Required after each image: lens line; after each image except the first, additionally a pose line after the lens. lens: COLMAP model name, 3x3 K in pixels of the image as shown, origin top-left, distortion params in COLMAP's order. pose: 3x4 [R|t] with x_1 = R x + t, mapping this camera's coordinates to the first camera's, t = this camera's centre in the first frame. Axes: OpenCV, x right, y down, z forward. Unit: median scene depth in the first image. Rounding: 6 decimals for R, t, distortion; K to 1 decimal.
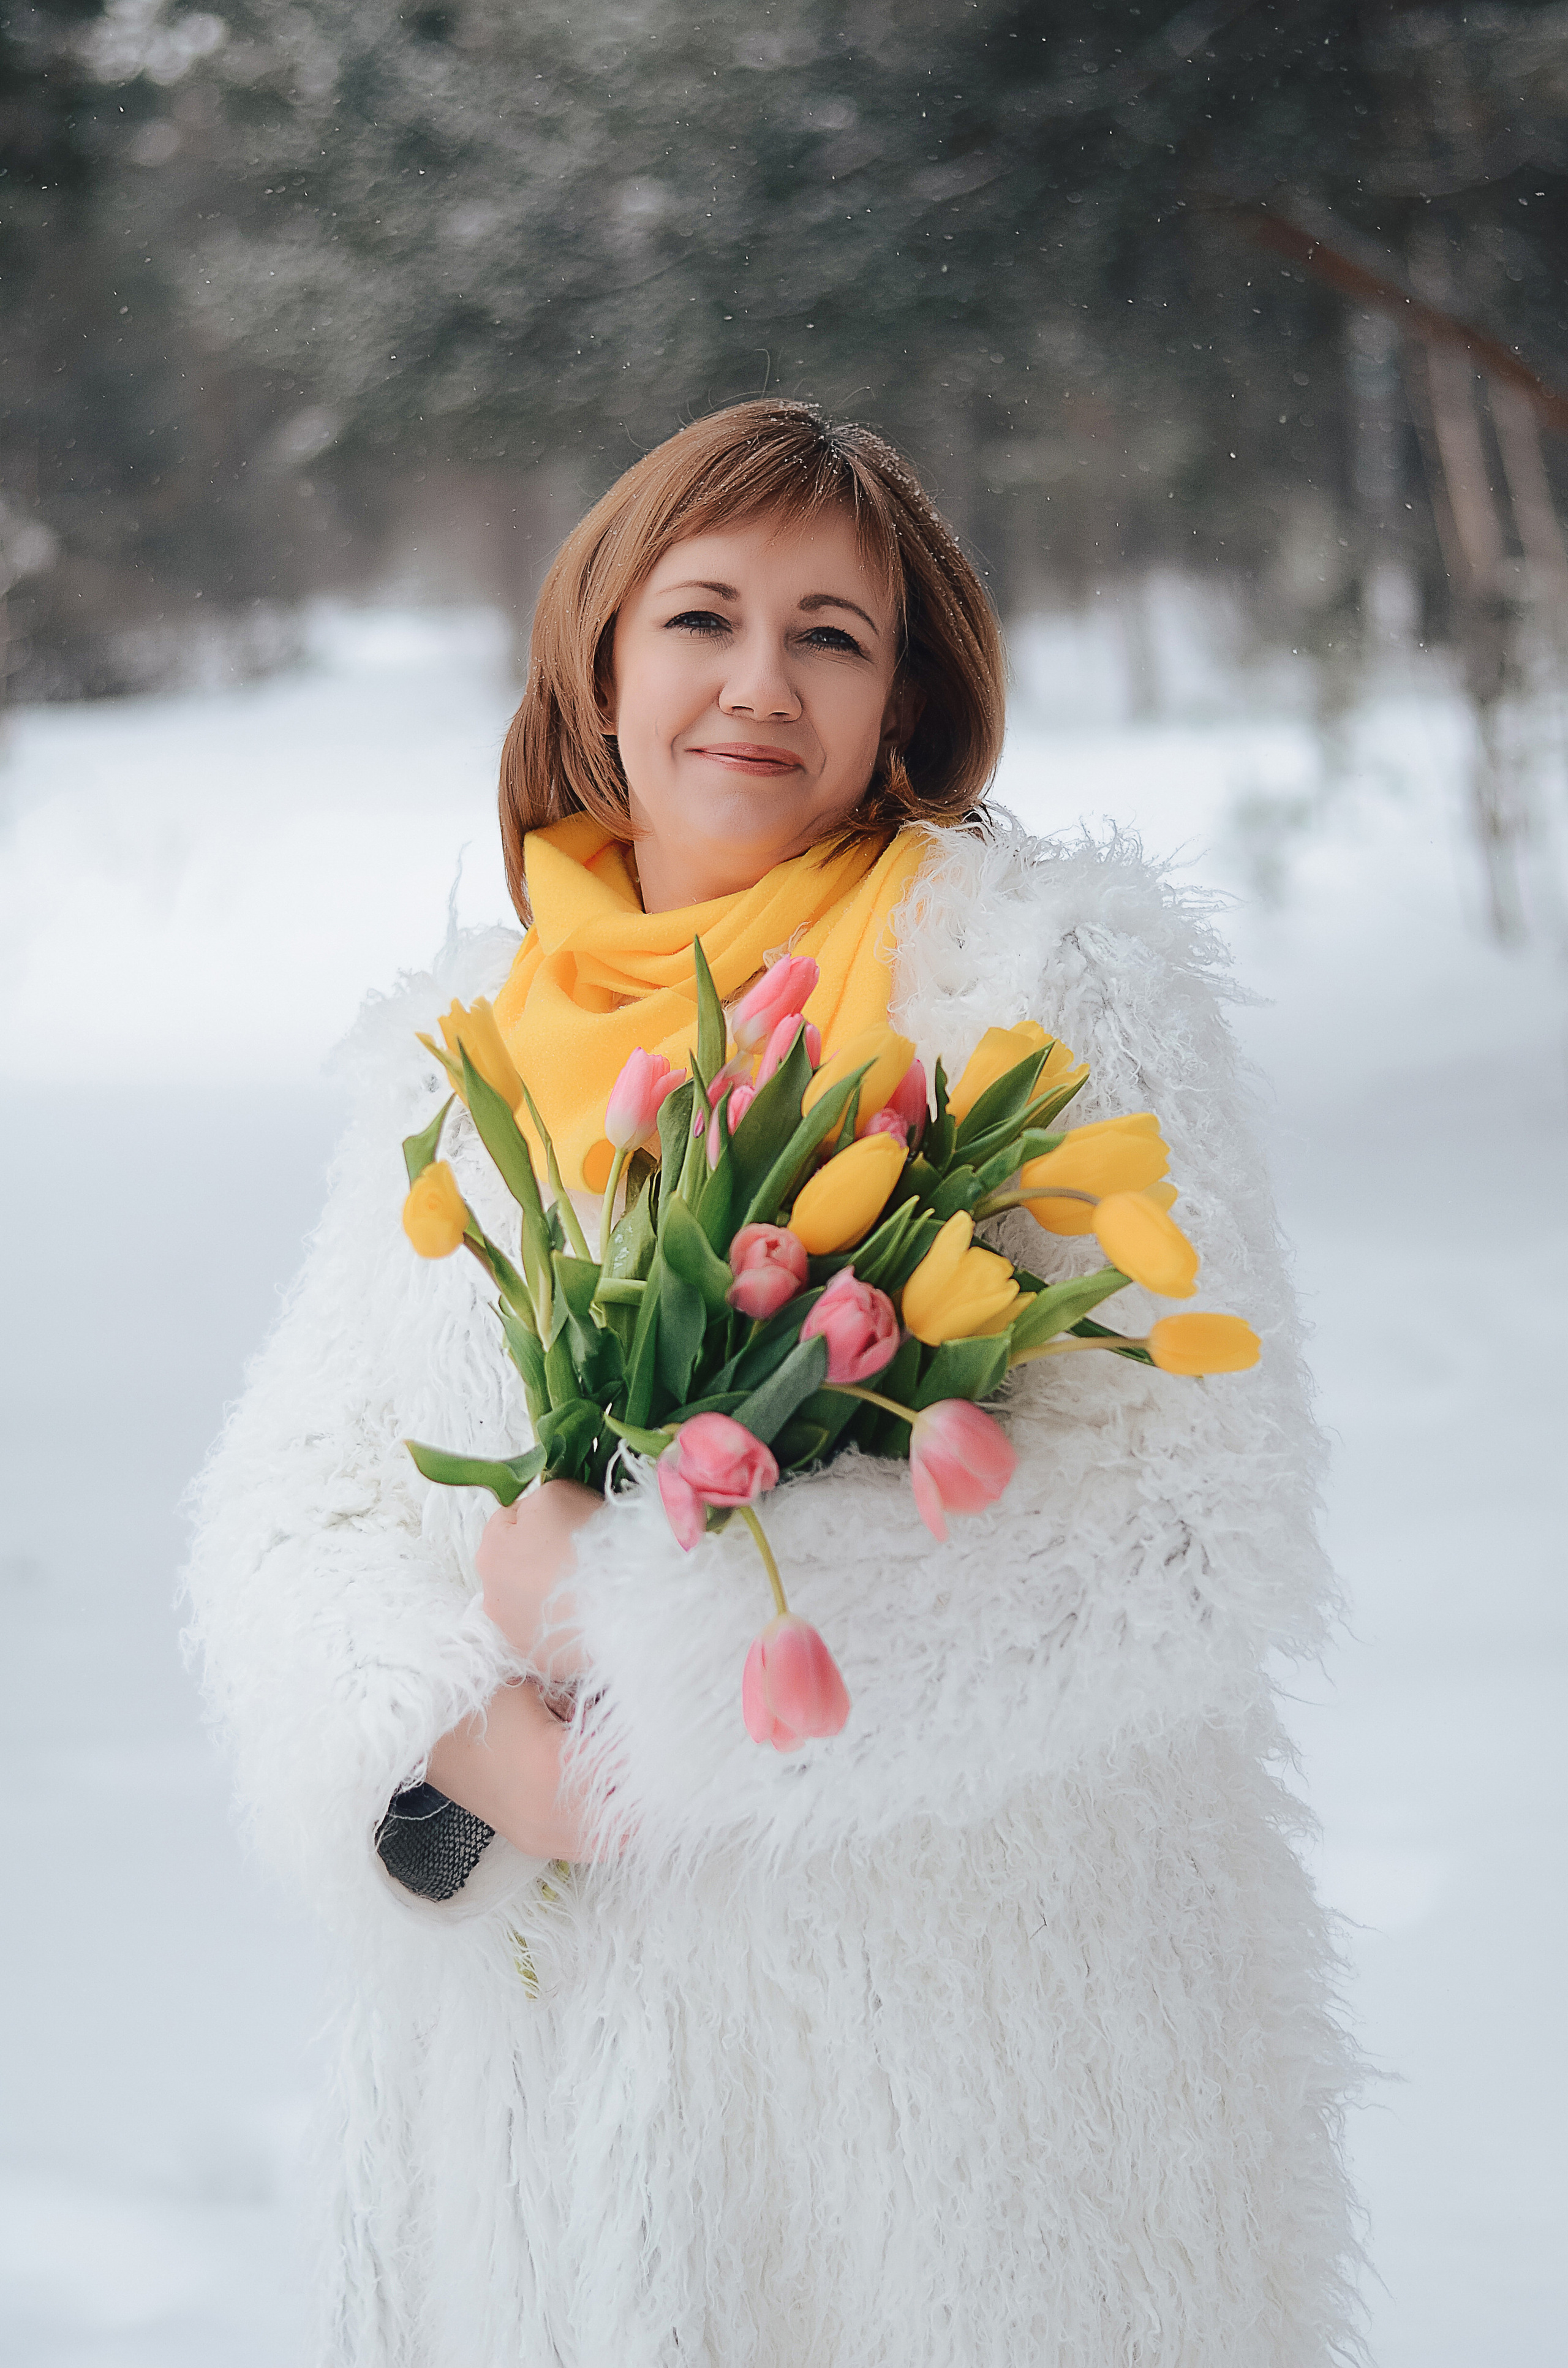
lens RADIAL K [[5206.6, 0, 775.8], [0, 5206.6, 1182.9], [0, 0, 1]] dist [-0.146805, 0.000000]
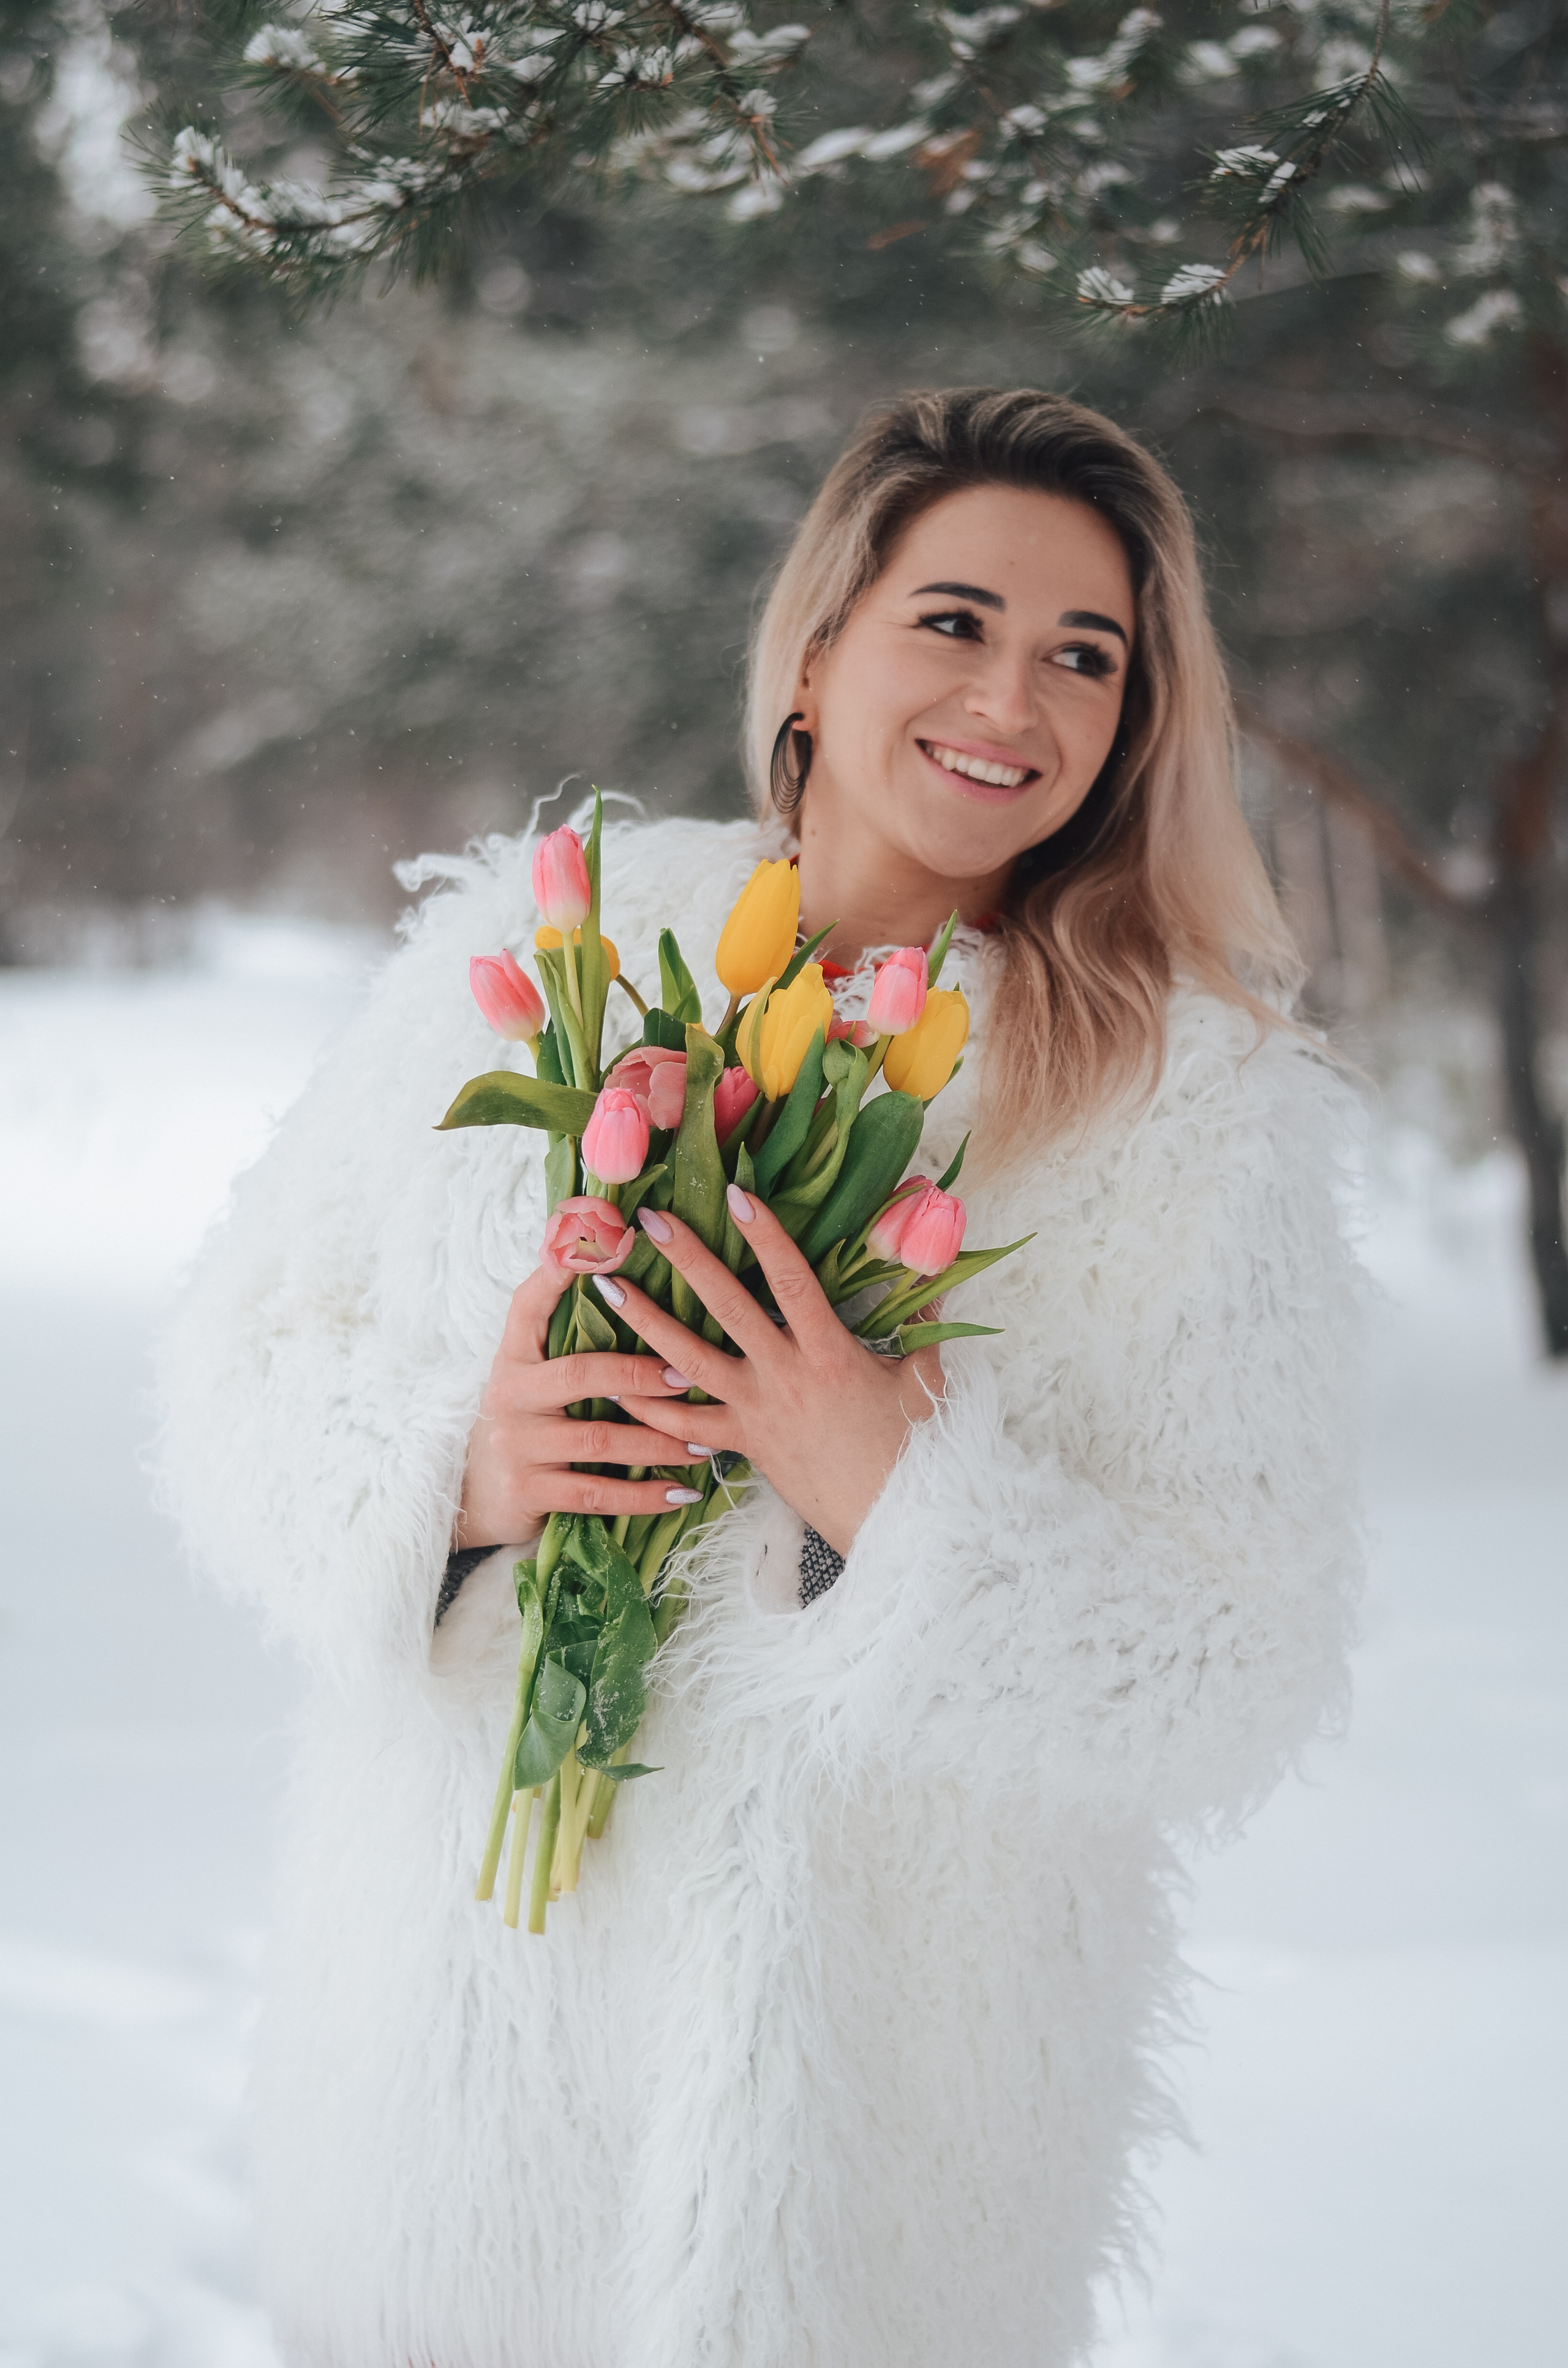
lens RADIAL K [[5192.3, 0, 777.8], [0, 5192.3, 1189.3], [0, 0, 1]] dist [-0.095889, 0.000000]
pose [[0.993696, 0.107614, 0.031425, -0.007971], [-0.105153, 0.991876, -0.071582, 0.024873], [-0.038873, 0.067827, 0.996940, -0.127376]]
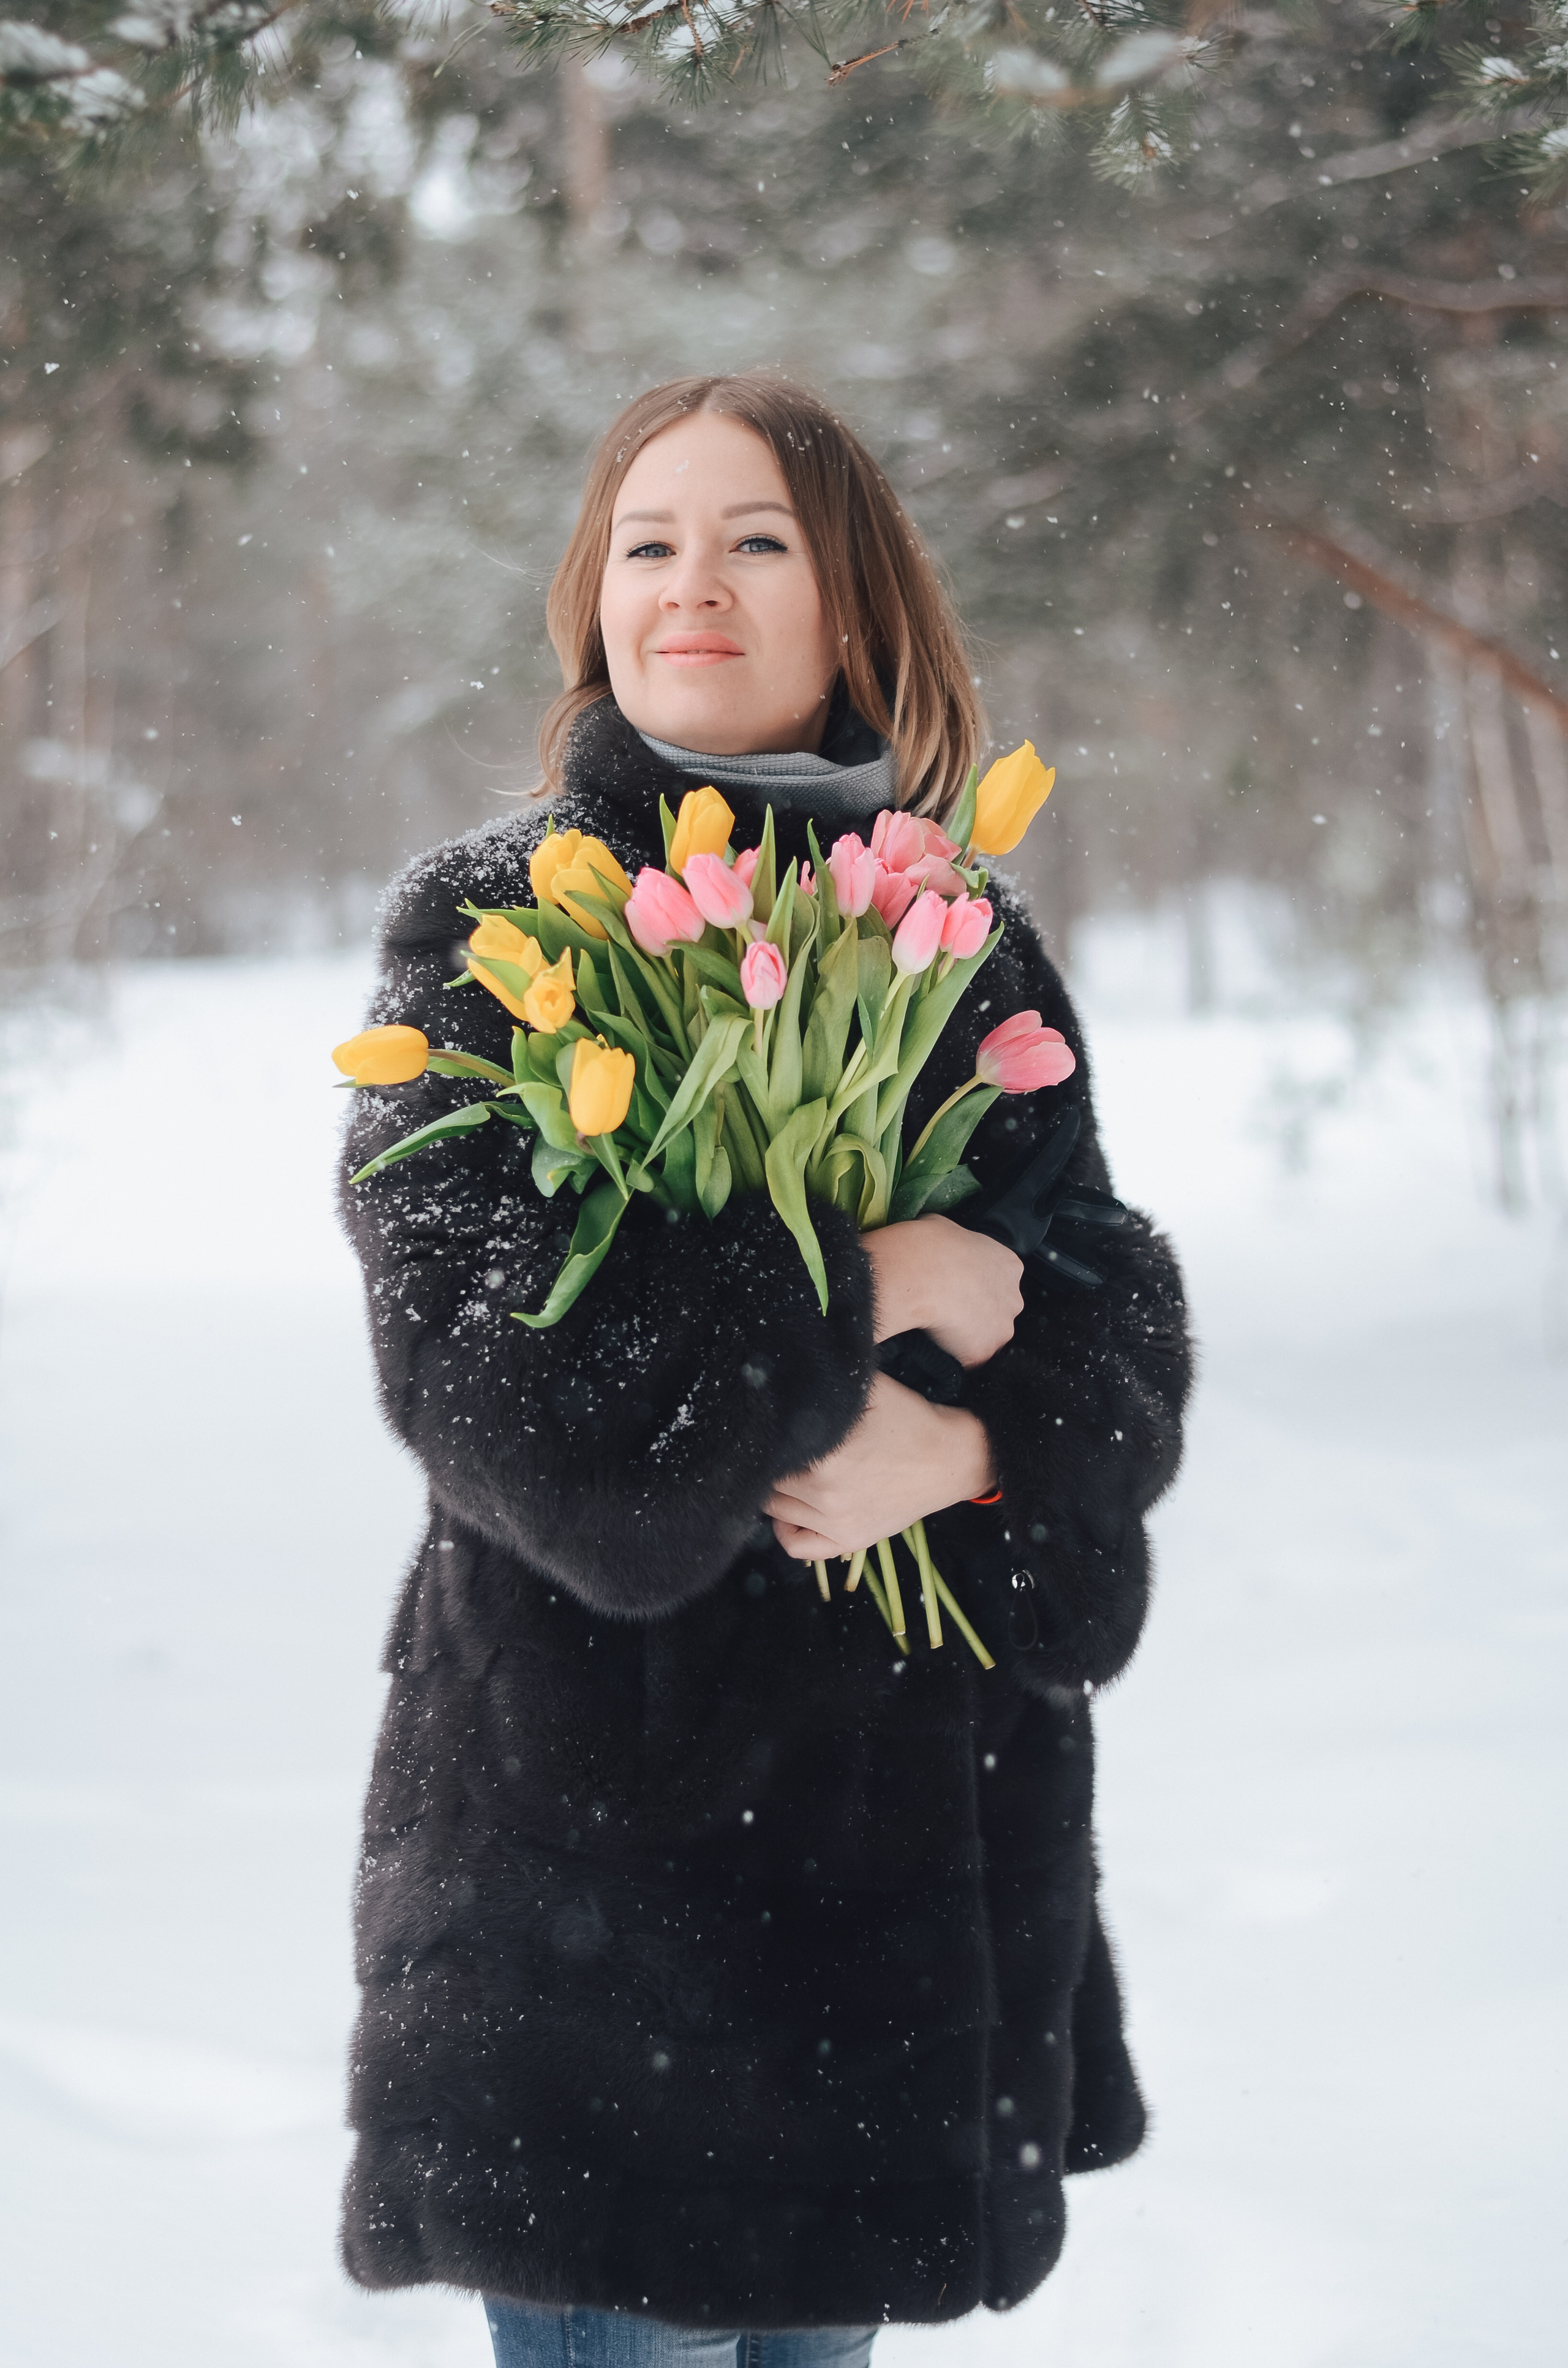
lens RADIAL K [[5192.3, 0, 783.2], [0, 5192.3, 1123.4], [0, 0, 1]] dist [-0.095889, 0.000000]
pose [[0.998906, 0.045075, -0.012480, 0.002511], [-0.045829, 0.996583, -0.068716, 0.017718], [0.009340, 0.069213, 0.997558, -0.086409]]
